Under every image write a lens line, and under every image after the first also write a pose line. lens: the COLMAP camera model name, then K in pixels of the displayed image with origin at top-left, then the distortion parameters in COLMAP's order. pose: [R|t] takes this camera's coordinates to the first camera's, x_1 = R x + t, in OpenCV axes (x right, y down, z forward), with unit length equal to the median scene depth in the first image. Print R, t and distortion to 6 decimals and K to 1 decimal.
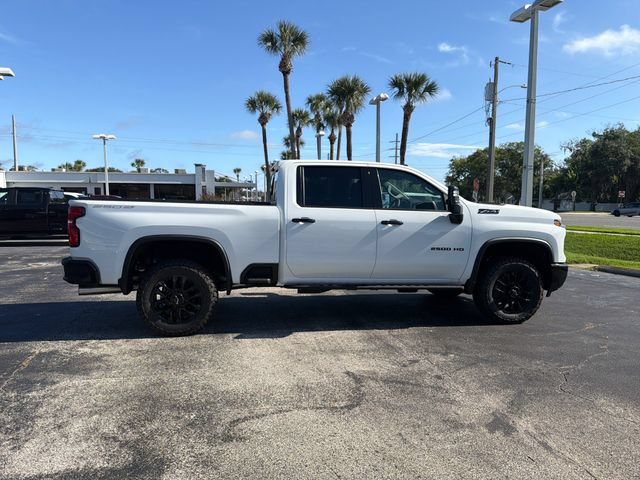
lens RADIAL K [[451.7, 0, 318.6], [0, 451.7, 244.9], [0, 0, 1]] dist [0.047187, -0.058514]
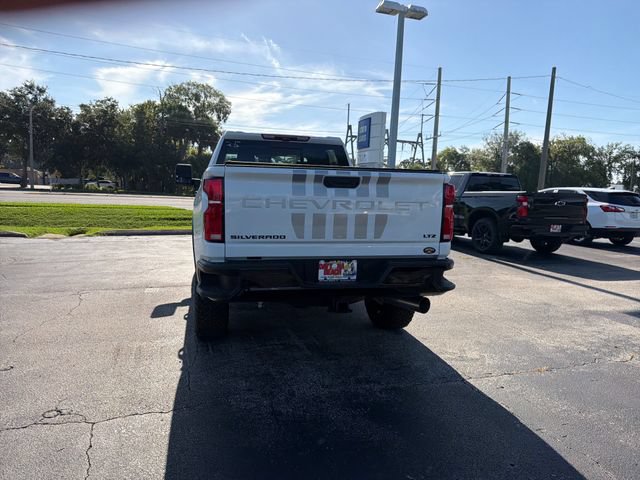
lens RADIAL K [[451.7, 0, 313.5], [0, 451.7, 234.2], [0, 0, 1]] dist [0.047187, -0.058514]
pose [[-0.065309, -0.106839, 0.992129, -1.123300], [0.056808, 0.992241, 0.110591, -0.088718], [-0.996247, 0.063583, -0.058733, 1.140513]]
